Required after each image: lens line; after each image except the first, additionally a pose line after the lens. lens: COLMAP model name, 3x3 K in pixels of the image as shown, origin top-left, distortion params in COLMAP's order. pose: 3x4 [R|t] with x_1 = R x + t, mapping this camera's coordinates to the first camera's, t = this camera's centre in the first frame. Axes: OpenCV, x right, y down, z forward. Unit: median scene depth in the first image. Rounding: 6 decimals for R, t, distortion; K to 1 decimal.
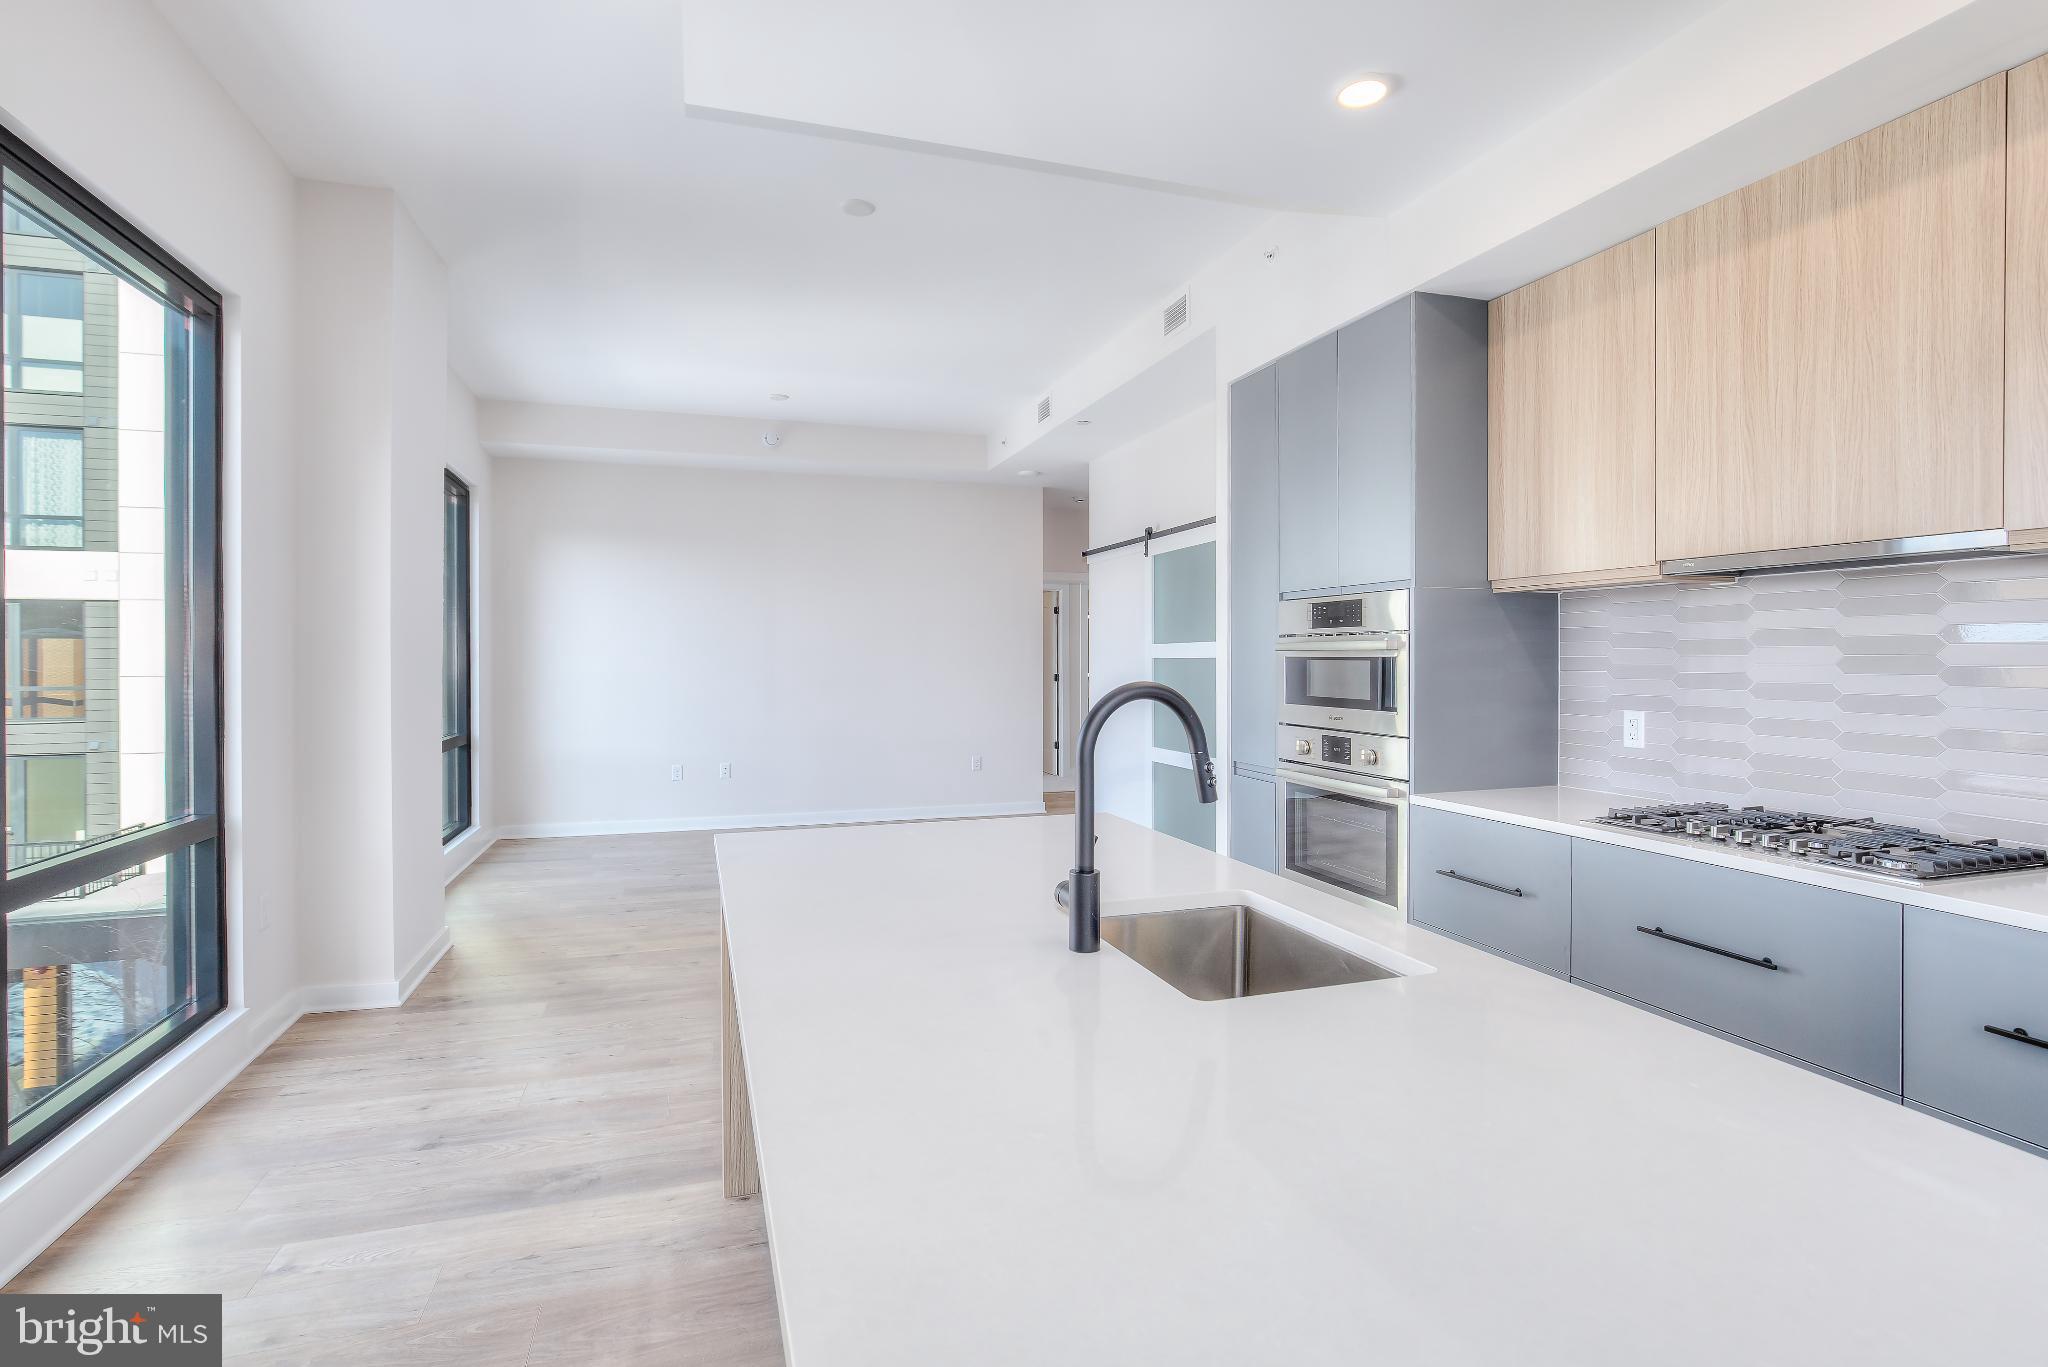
lens RADIAL K [[965.7, 0, 993.7], [0, 965.7, 662.4], [0, 0, 1]] dist [-0.034151, -0.000041]
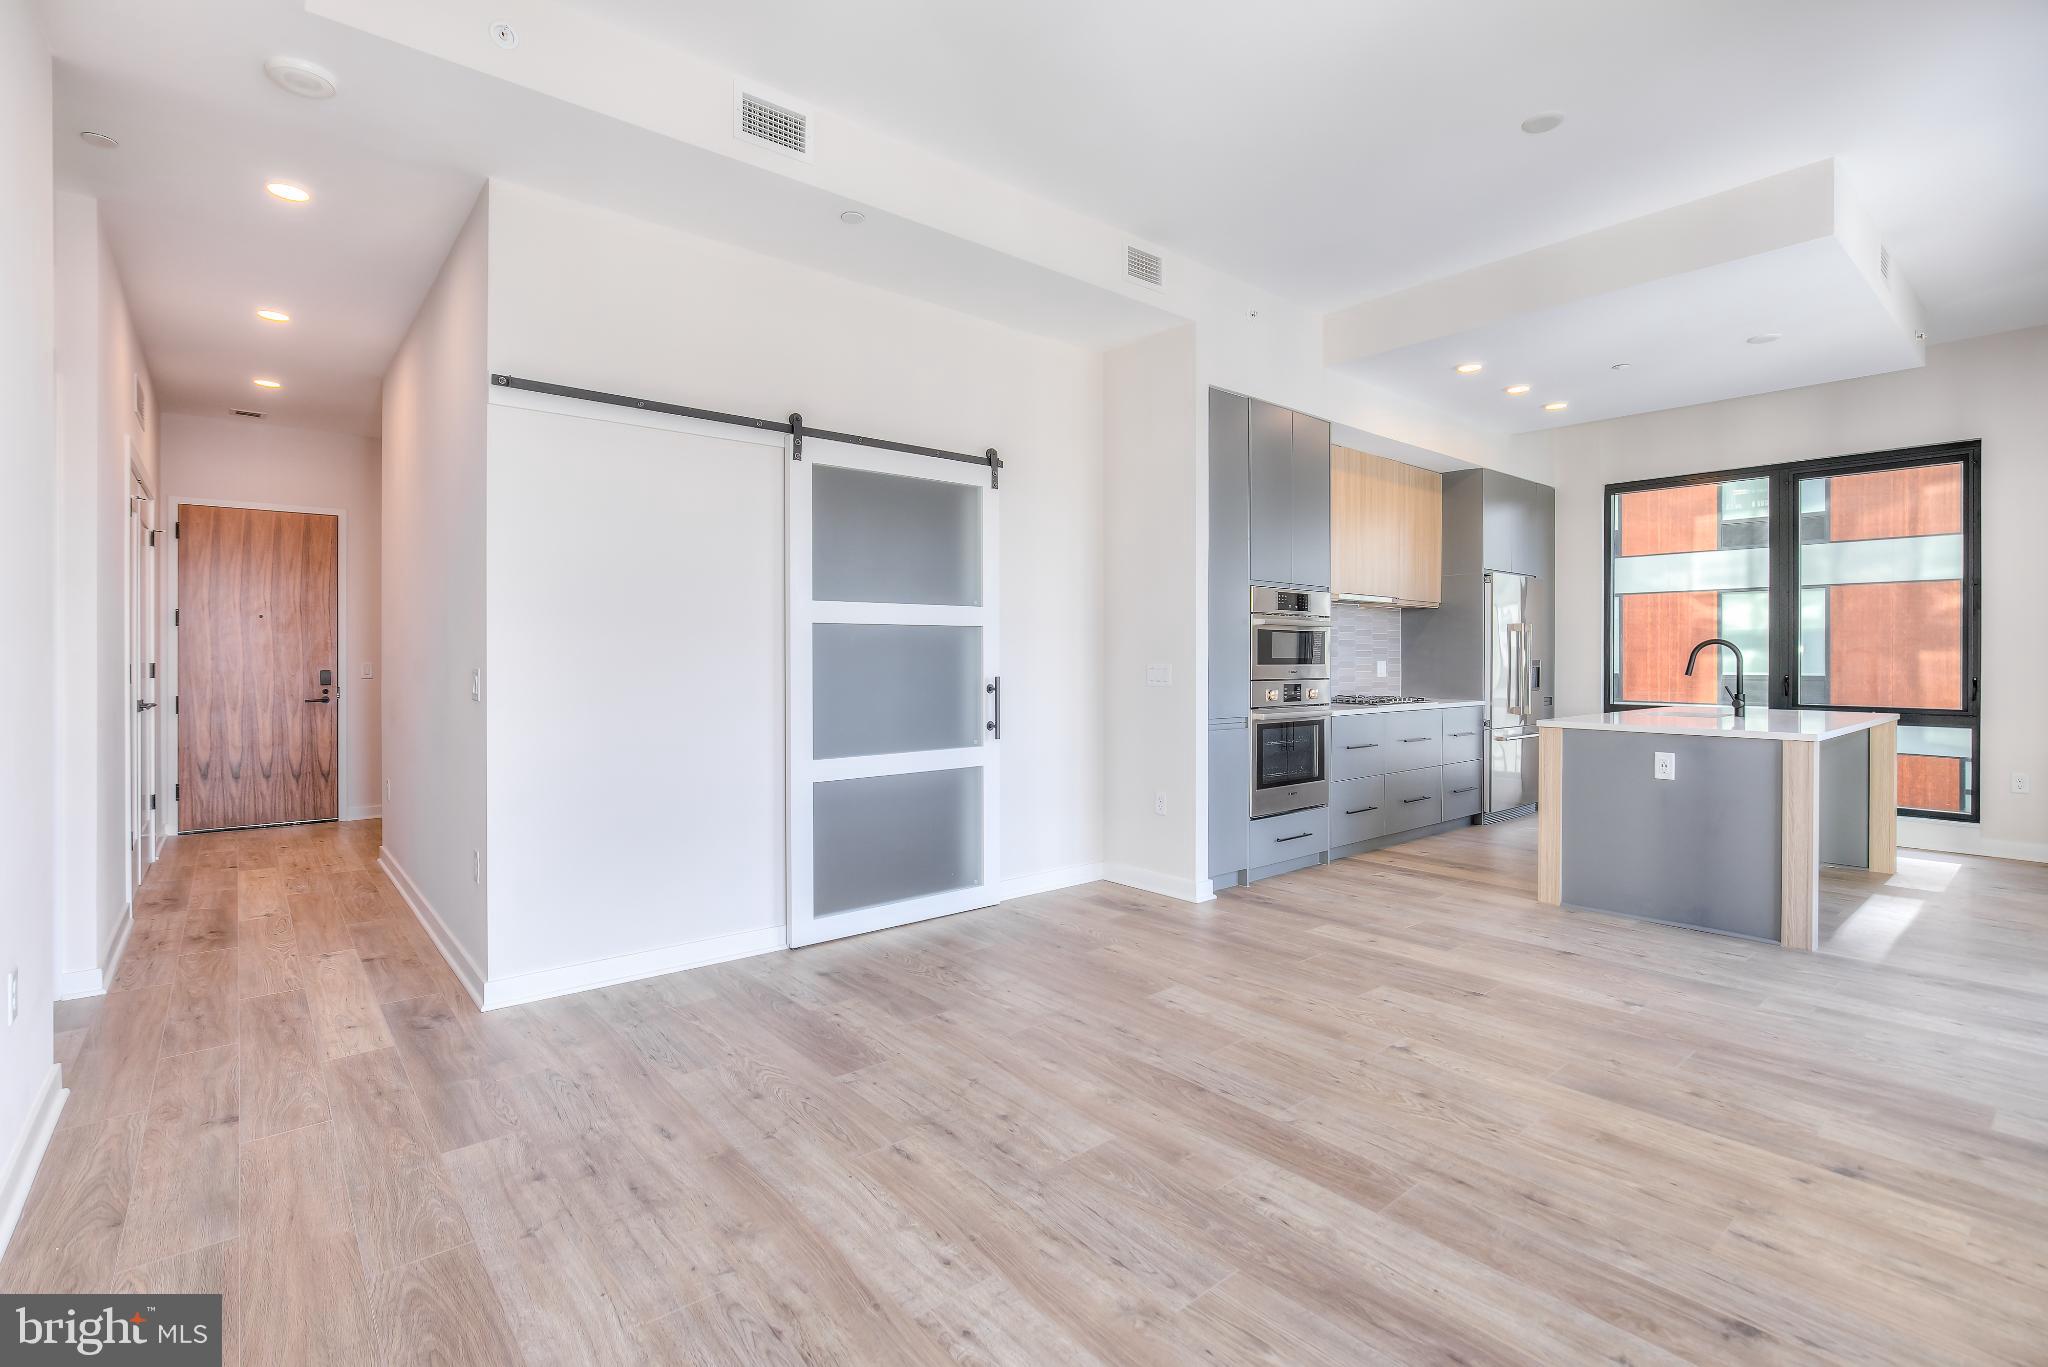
lens RADIAL K [[988.2, 0, 1007.5], [0, 988.2, 661.3], [0, 0, 1]] dist [-0.016574, 0.002149]
pose [[-0.402153, -0.003506, 0.915566, -0.833667], [0.003600, 0.999979, 0.005410, 0.031353], [-0.915565, 0.005472, -0.402132, 1.948898]]
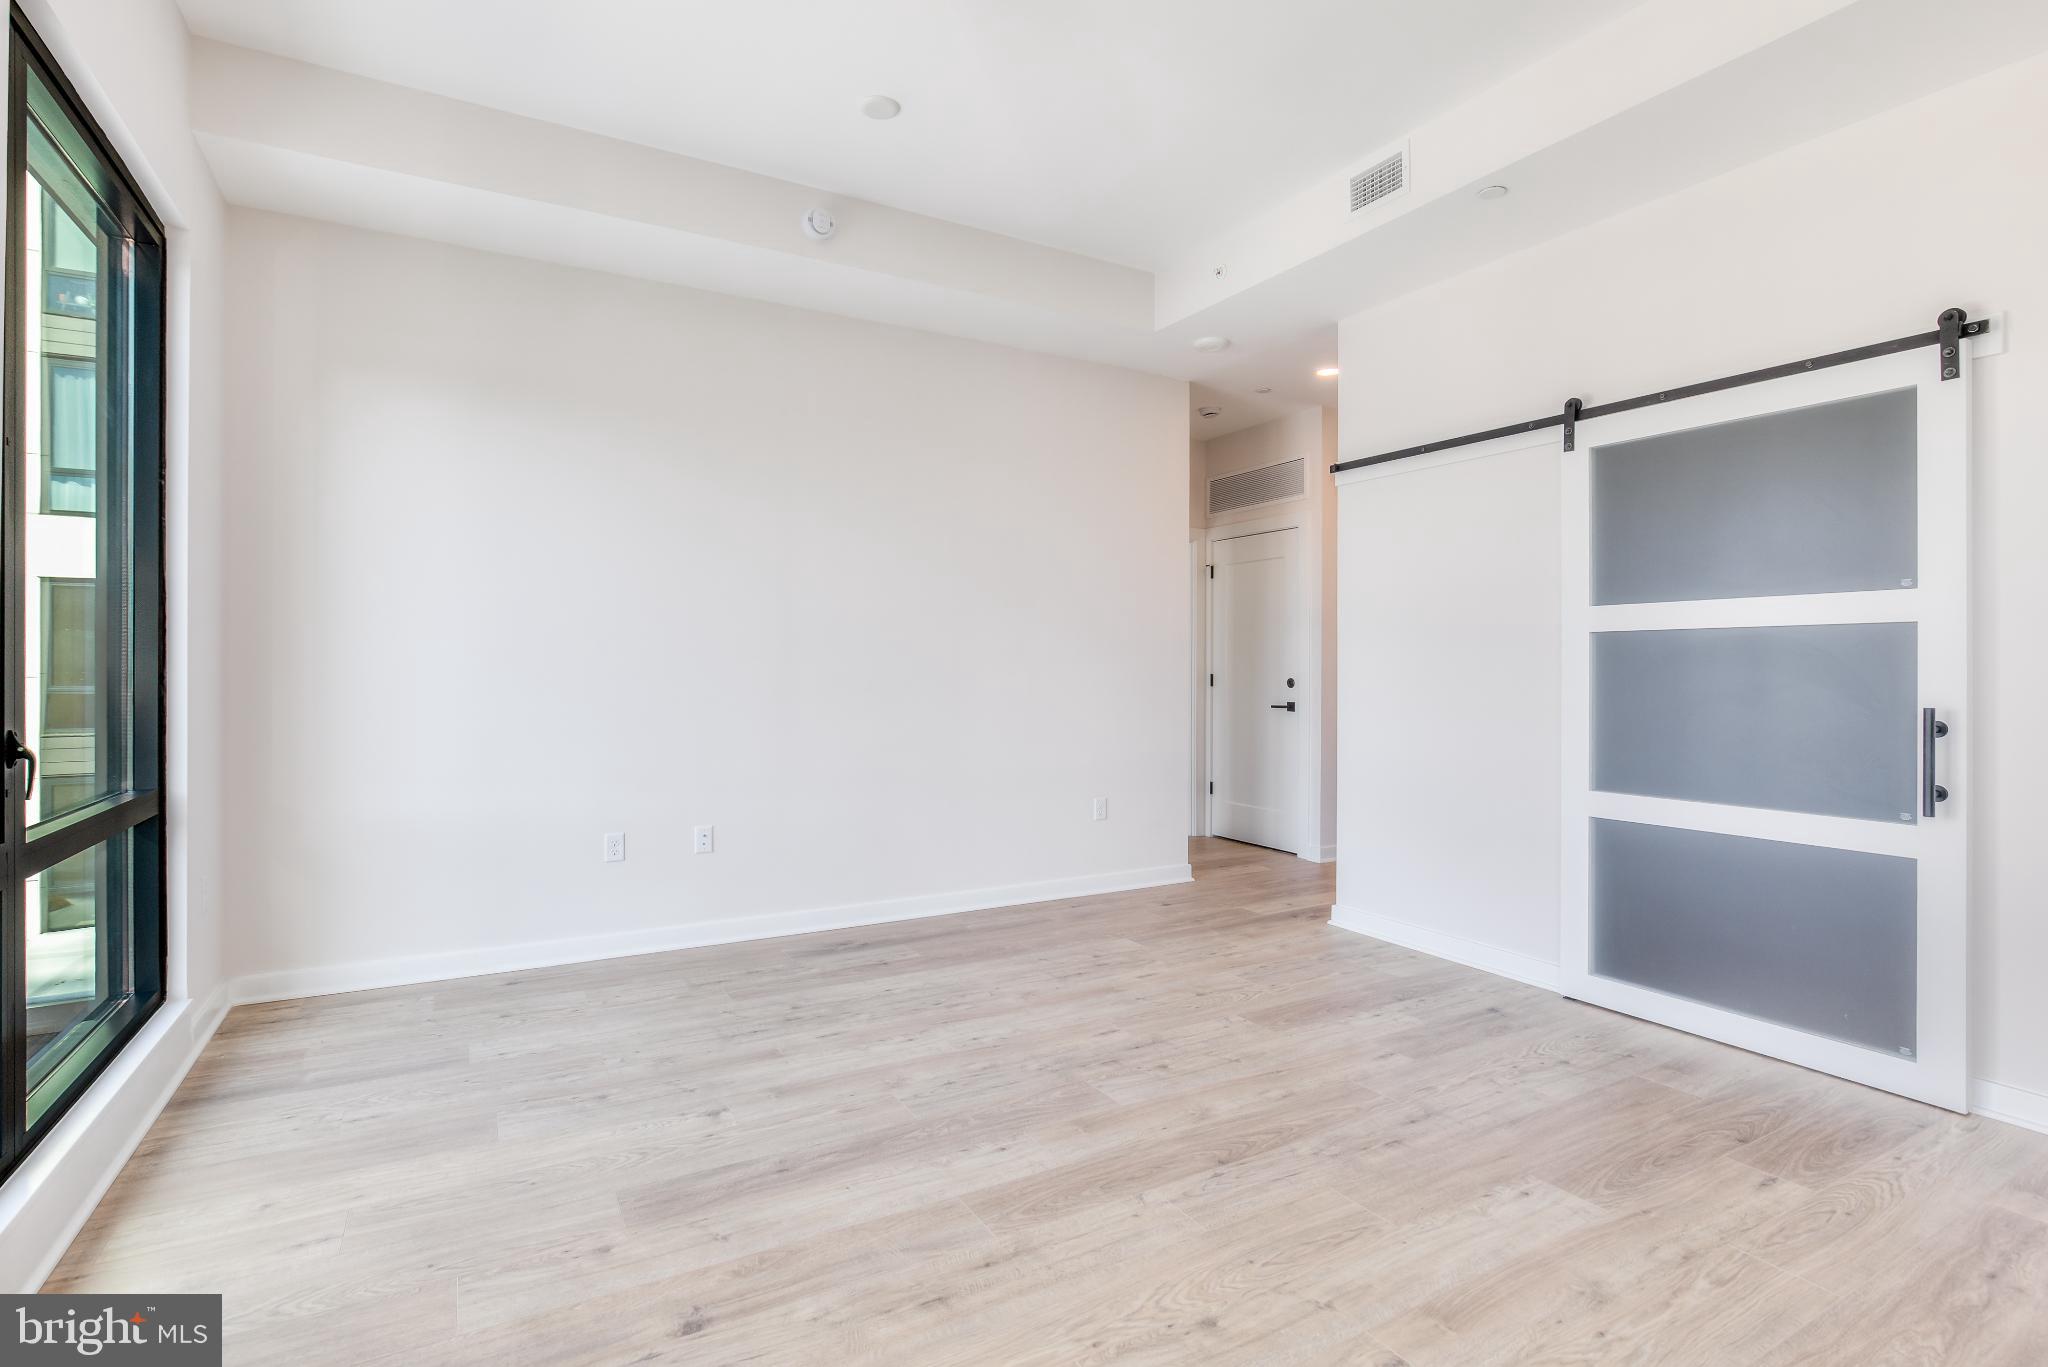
lens RADIAL K [[988.2, 0, 1007.5], [0, 988.2, 661.3], [0, 0, 1]] dist [-0.016574, 0.002149]
pose [[0.977833, 0.004723, 0.209332, -0.483351], [-0.003462, 0.999974, -0.006393, 0.030042], [-0.209356, 0.005526, 0.977824, 0.880451]]
